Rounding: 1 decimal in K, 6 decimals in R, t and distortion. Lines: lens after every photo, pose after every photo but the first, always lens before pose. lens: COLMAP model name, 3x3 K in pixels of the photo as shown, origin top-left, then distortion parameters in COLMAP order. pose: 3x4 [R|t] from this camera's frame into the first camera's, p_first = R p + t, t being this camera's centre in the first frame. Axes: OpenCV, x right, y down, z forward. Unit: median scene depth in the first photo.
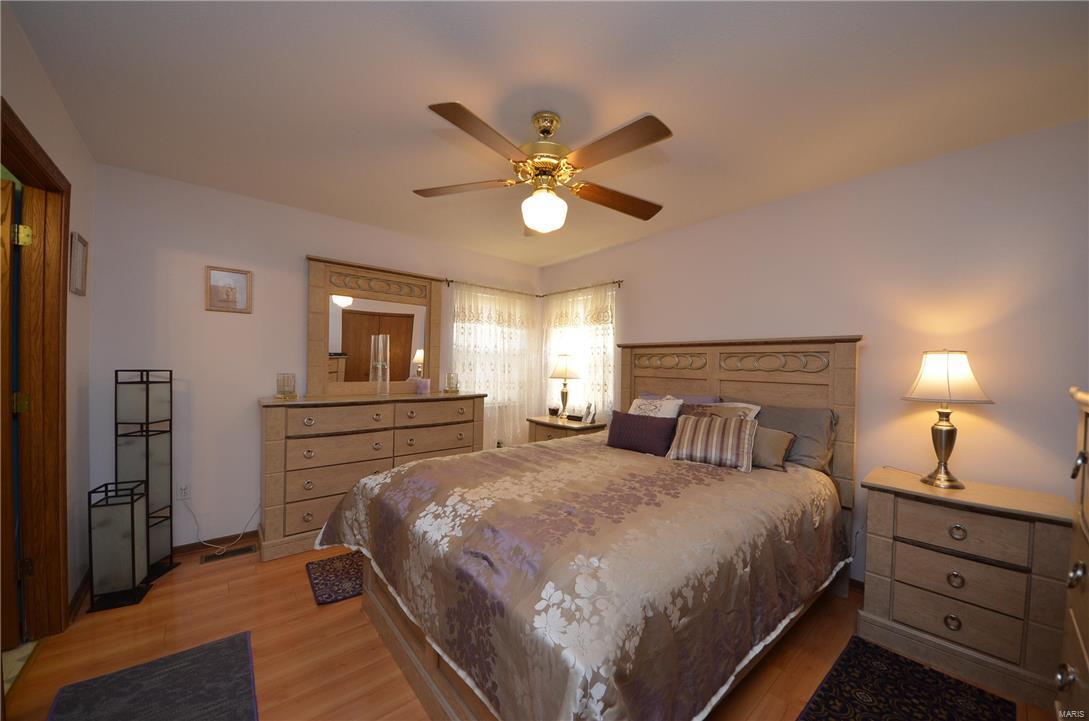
lens RADIAL K [[392.0, 0, 552.7], [0, 392.0, 368.2], [0, 0, 1]] dist [0.033510, -0.017602]
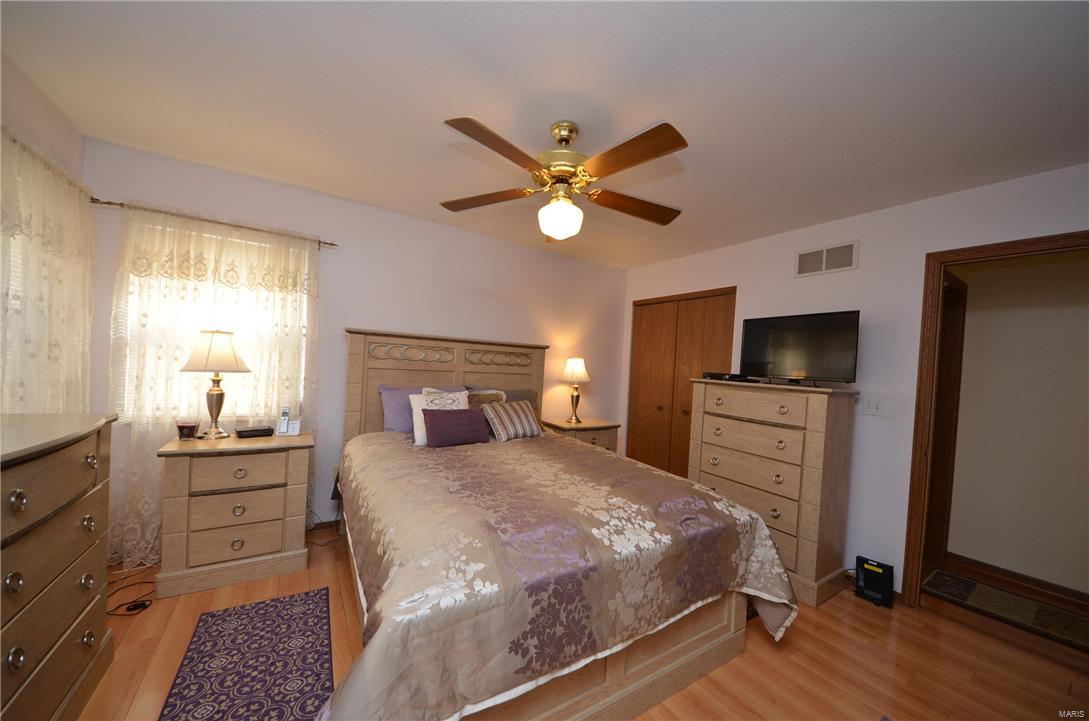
lens RADIAL K [[392.0, 0, 552.7], [0, 392.0, 368.2], [0, 0, 1]] dist [0.033510, -0.017602]
pose [[0.123130, -0.024345, 0.992092, -0.867701], [-0.045855, 0.998492, 0.030193, -0.034094], [-0.991331, -0.049210, 0.121828, 0.728308]]
